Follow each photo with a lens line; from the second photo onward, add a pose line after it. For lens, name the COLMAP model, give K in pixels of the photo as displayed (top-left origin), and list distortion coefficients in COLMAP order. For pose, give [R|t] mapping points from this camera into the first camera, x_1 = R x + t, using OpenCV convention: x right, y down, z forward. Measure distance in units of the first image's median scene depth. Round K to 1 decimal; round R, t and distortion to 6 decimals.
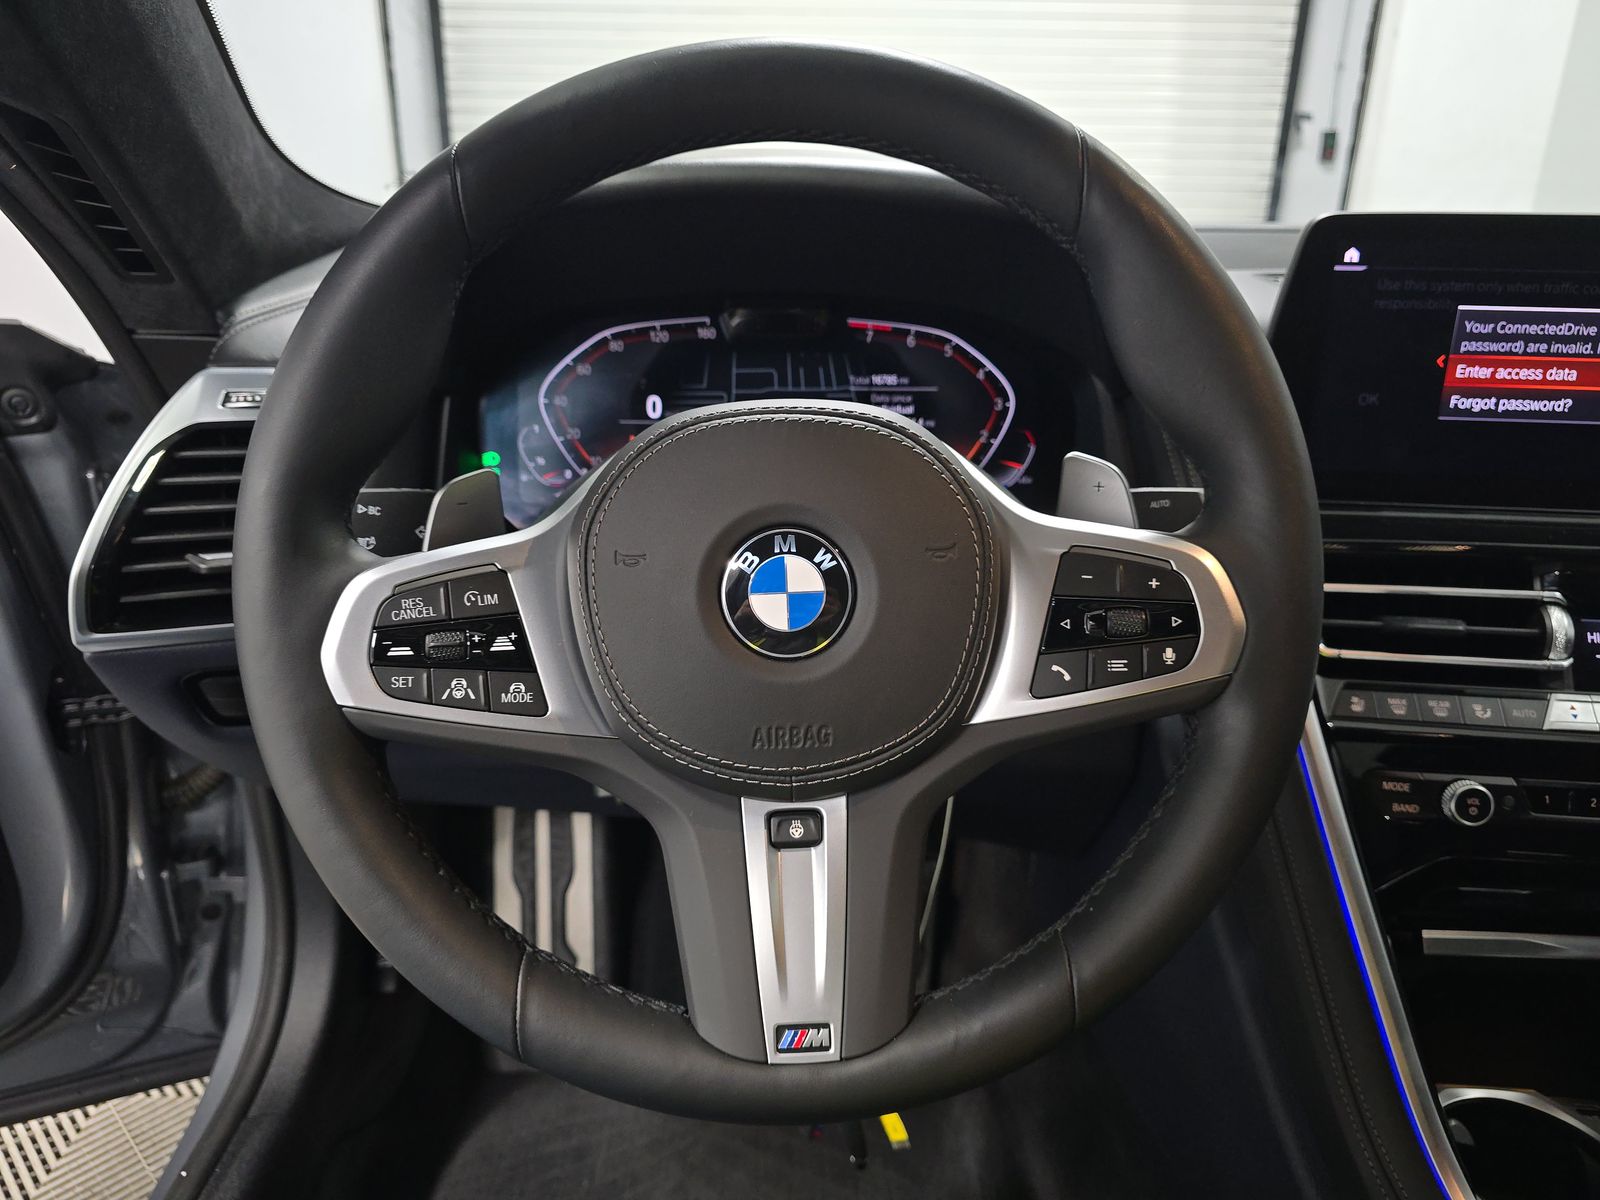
lens RADIAL K [[1107.4, 0, 800.0], [0, 1107.4, 600.0], [0, 0, 1]] dist [0.074897, -0.075625]
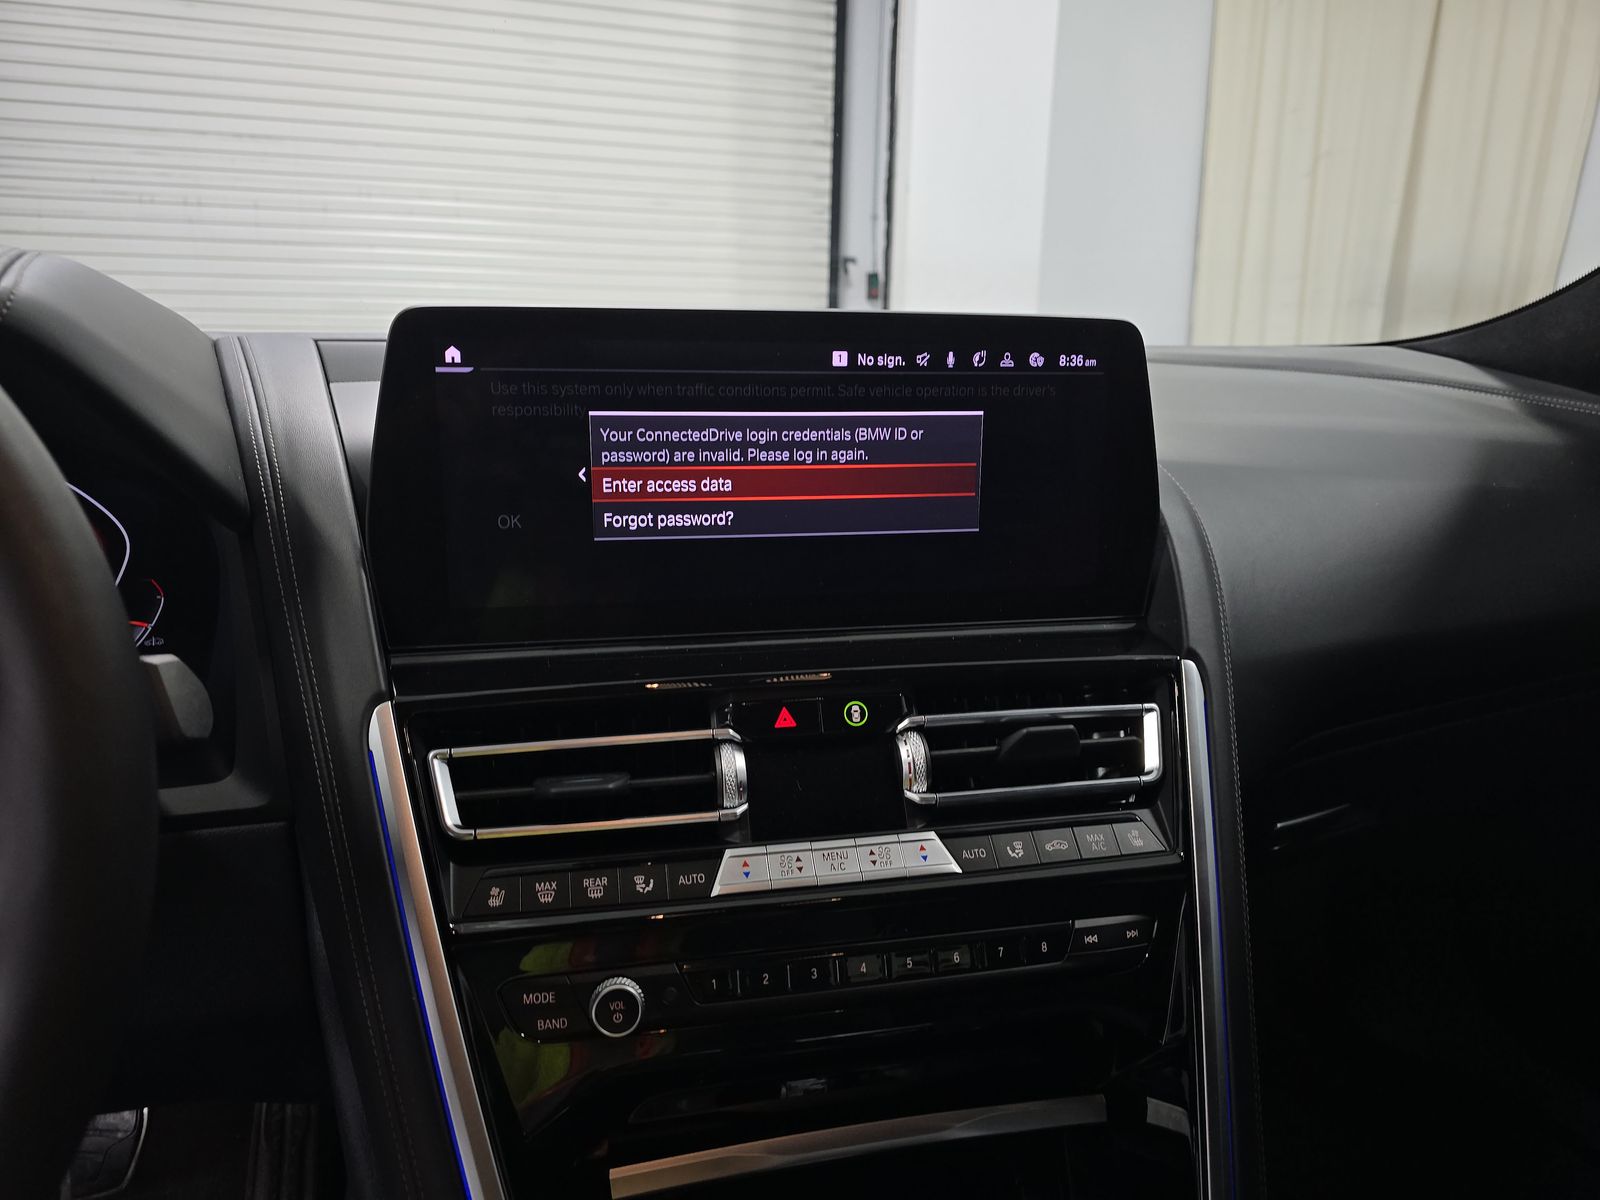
lens RADIAL K [[1107.4, 0, 800.0], [0, 1107.4, 600.0], [0, 0, 1]] dist [0.074897, -0.075625]
pose [[0.953721, -0.071564, 0.292053, 0.475727], [0.103367, 0.990102, -0.094941, -0.018351], [-0.282368, 0.120736, 0.951678, 0.152670]]
